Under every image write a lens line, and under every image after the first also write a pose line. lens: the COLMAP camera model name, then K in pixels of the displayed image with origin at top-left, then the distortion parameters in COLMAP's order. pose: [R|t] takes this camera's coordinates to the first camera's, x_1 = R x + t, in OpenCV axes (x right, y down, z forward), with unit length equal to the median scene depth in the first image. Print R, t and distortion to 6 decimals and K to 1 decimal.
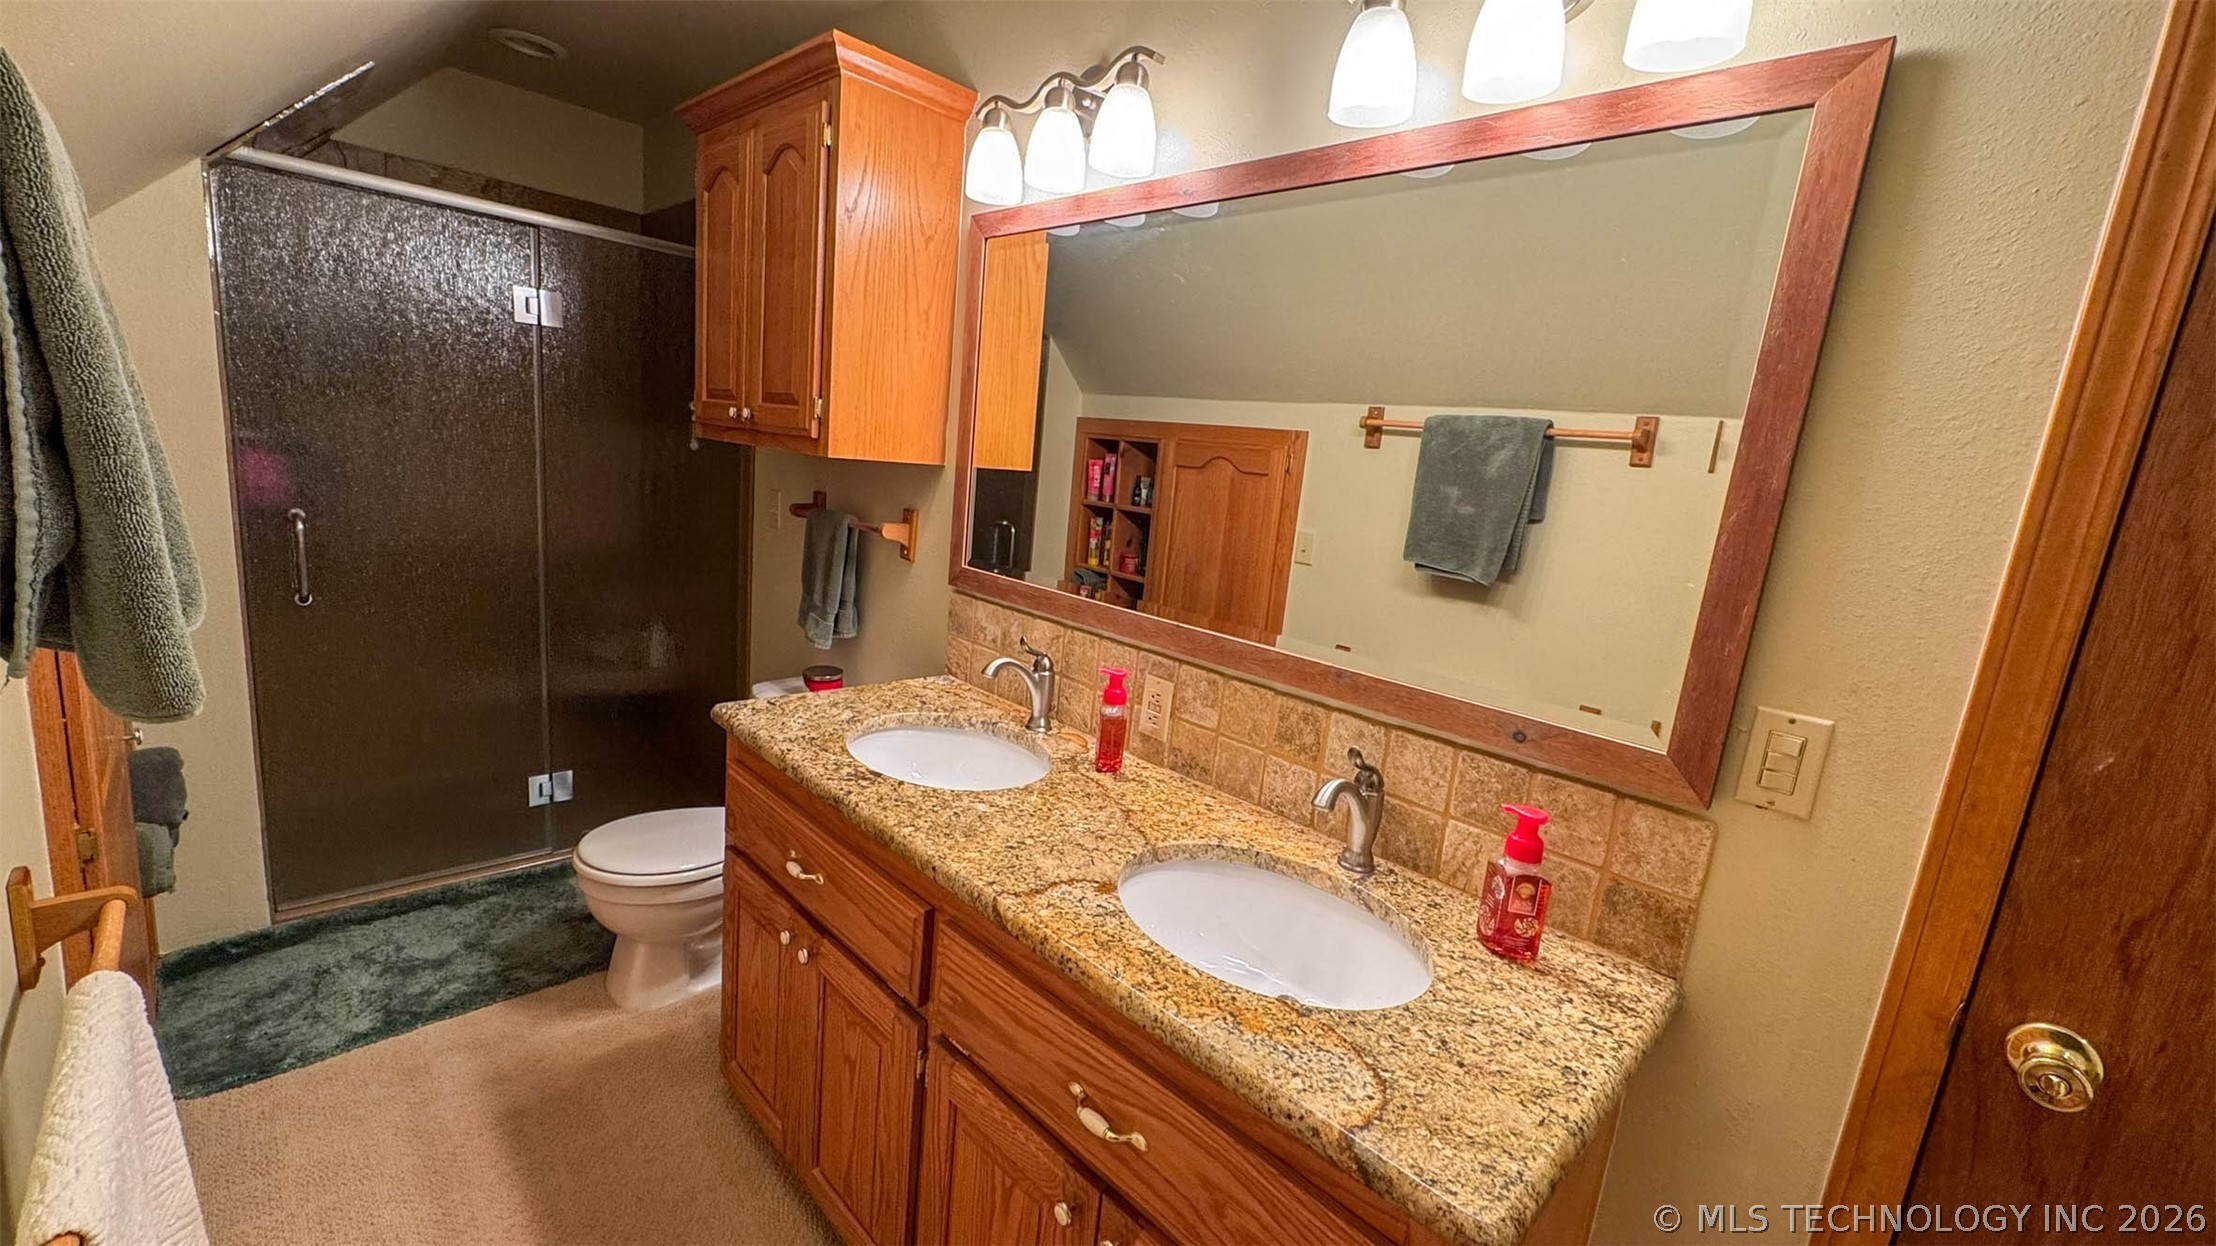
lens RADIAL K [[885.6, 0, 1111.4], [0, 885.6, 622.9], [0, 0, 1]] dist [0.000260, -0.000783]
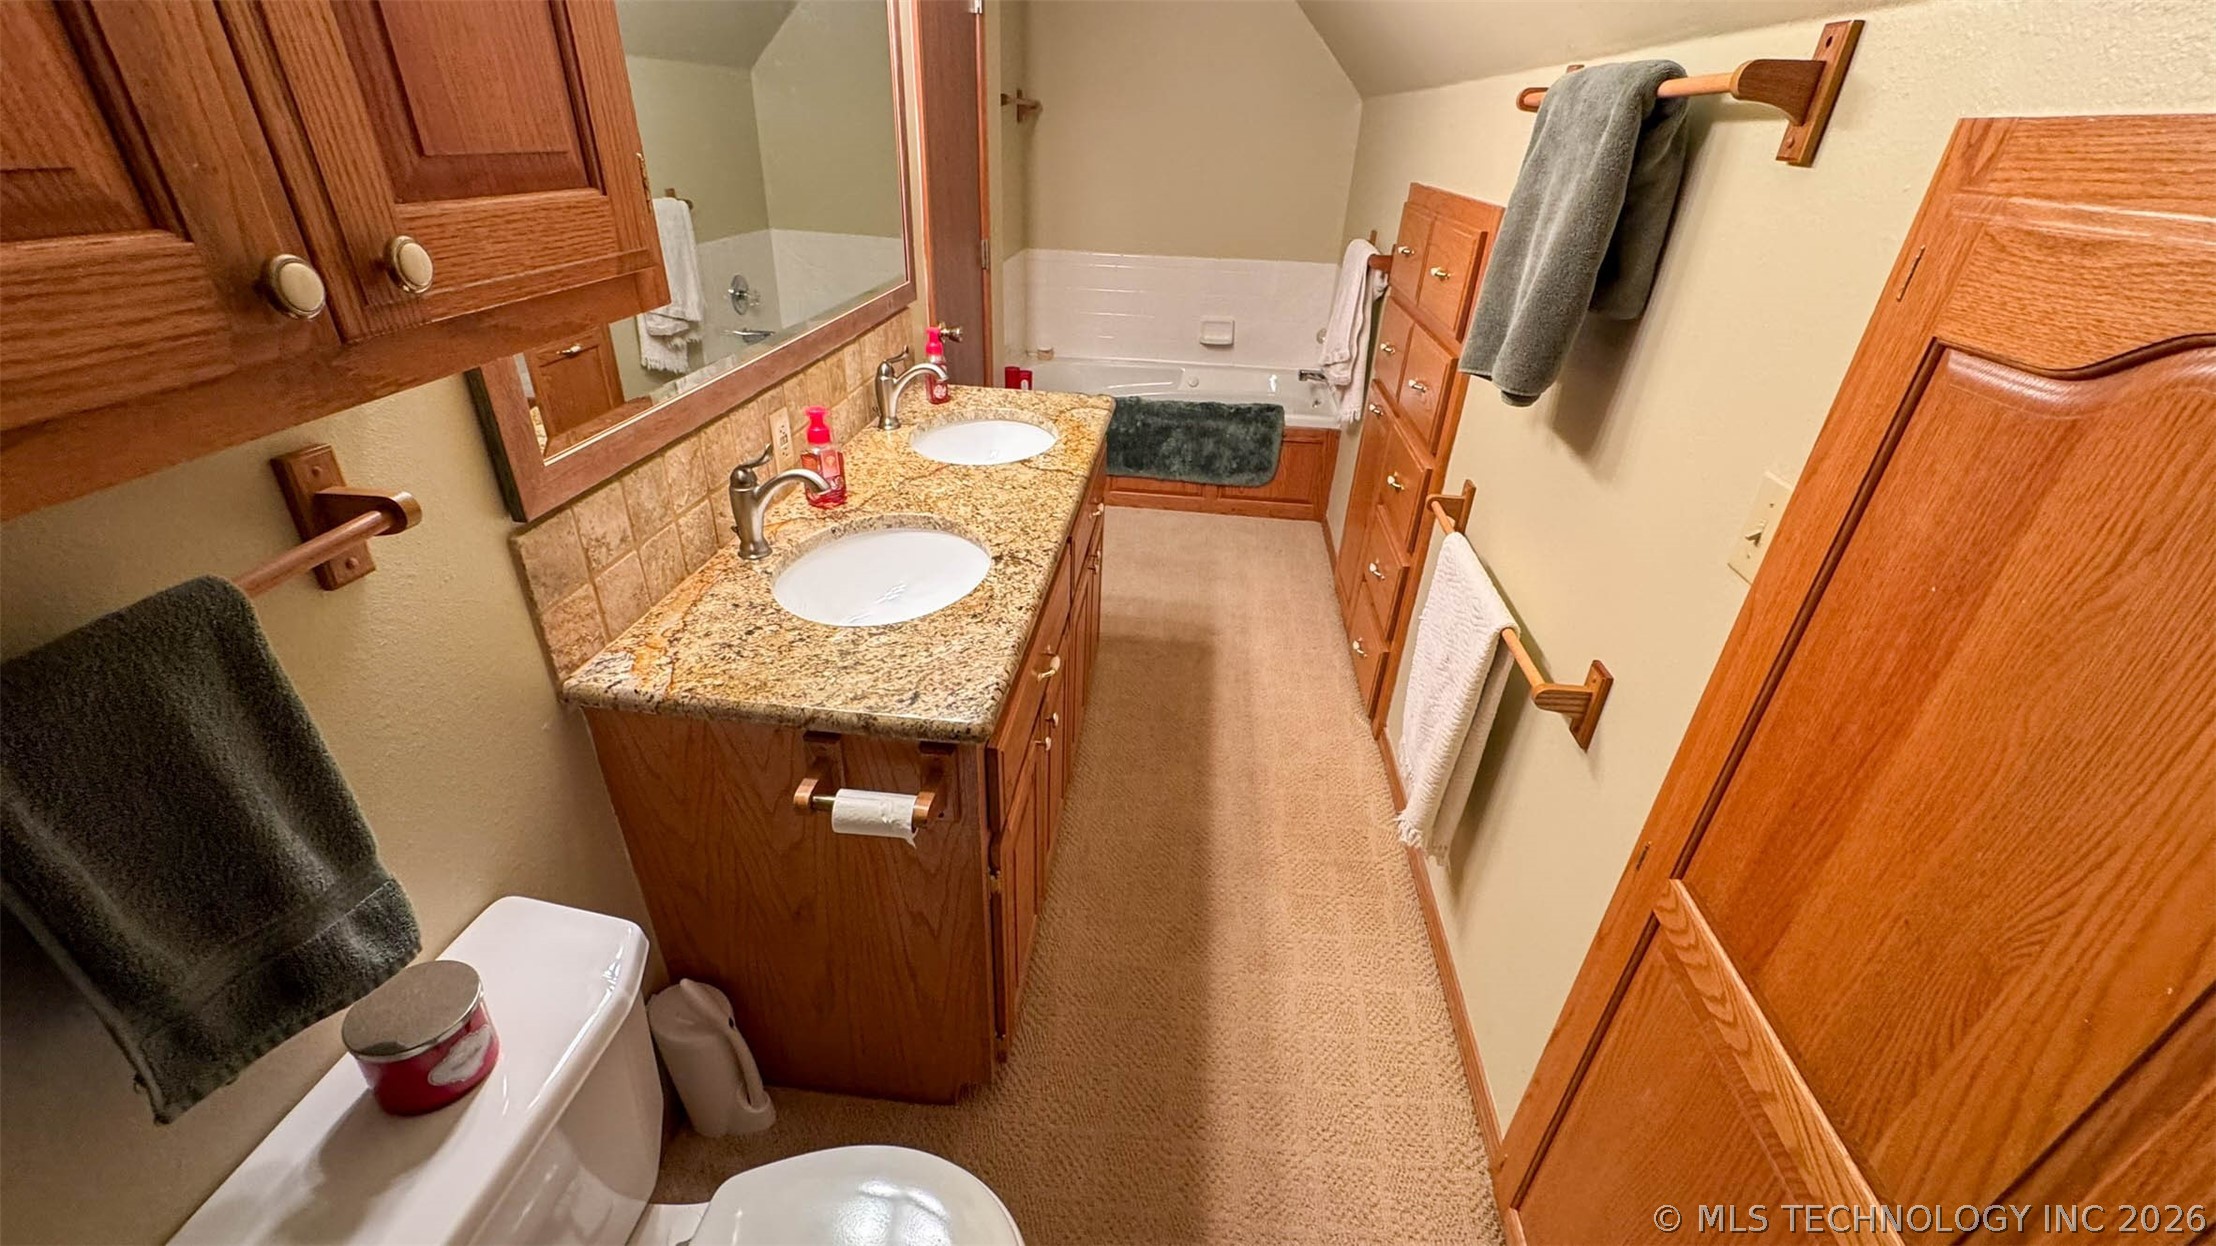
lens RADIAL K [[885.6, 0, 1107.4], [0, 885.6, 627.9], [0, 0, 1]] dist [0.000260, -0.000783]
pose [[-0.621364, -0.490203, 0.611235, -1.041605], [0.048812, 0.754378, 0.654623, -0.446008], [-0.782000, 0.436595, -0.444816, 1.437834]]
